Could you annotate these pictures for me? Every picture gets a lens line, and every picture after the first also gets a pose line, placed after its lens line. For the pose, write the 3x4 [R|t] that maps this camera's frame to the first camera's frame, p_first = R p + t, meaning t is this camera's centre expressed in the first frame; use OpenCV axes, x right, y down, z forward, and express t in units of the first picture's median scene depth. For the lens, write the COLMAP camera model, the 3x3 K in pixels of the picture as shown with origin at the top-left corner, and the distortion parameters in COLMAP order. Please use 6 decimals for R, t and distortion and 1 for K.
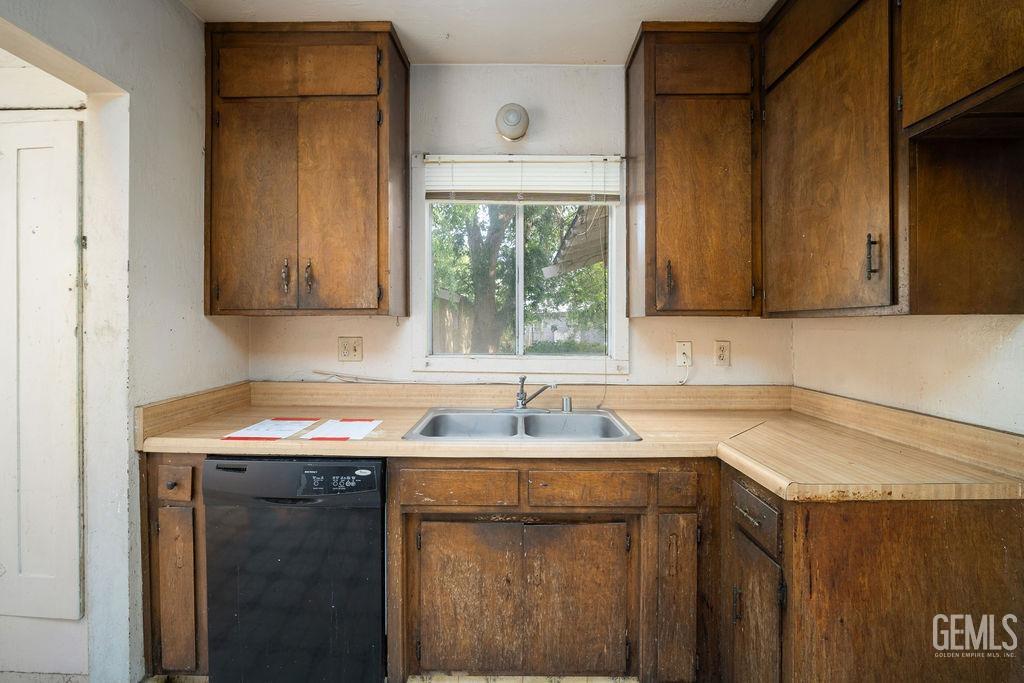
lens RADIAL K [[451.7, 0, 512.5], [0, 451.7, 323.7], [0, 0, 1]] dist [-0.009670, 0.000897]
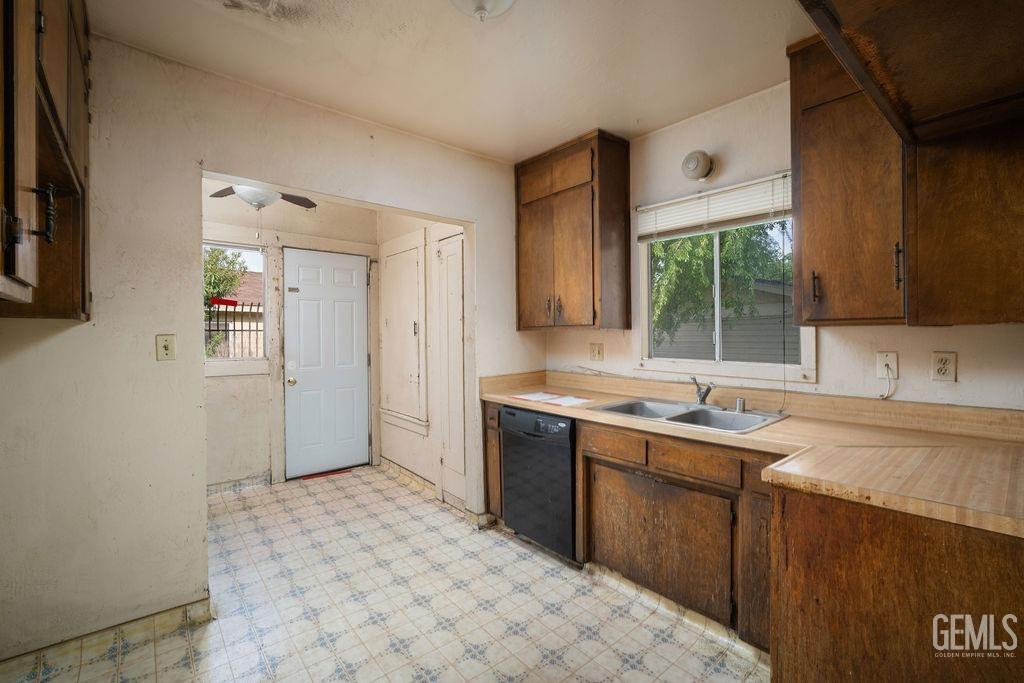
lens RADIAL K [[445.3, 0, 514.4], [0, 445.3, 336.7], [0, 0, 1]] dist [-0.002504, -0.000013]
pose [[0.663151, -0.003362, -0.748478, 0.751917], [0.013673, 0.999877, 0.007623, -0.010792], [0.748360, -0.015289, 0.663116, -0.207635]]
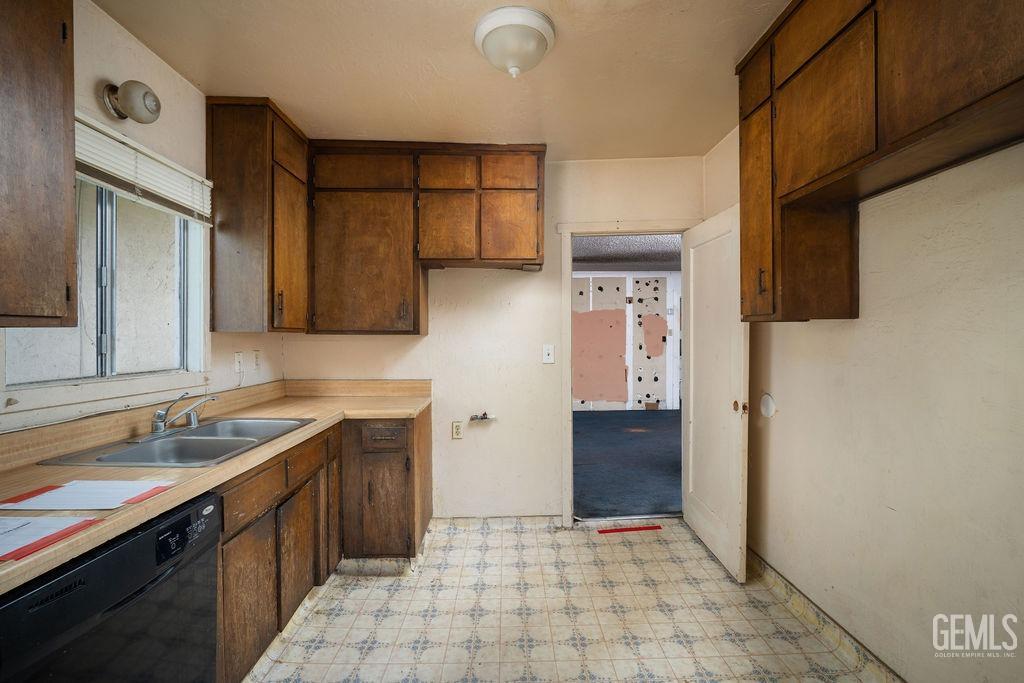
lens RADIAL K [[445.3, 0, 514.4], [0, 445.3, 336.7], [0, 0, 1]] dist [-0.002504, -0.000013]
pose [[-0.032370, -0.000569, 0.999476, -1.162682], [-0.005996, 0.999982, 0.000375, -0.010218], [-0.999458, -0.005981, -0.032372, 0.416025]]
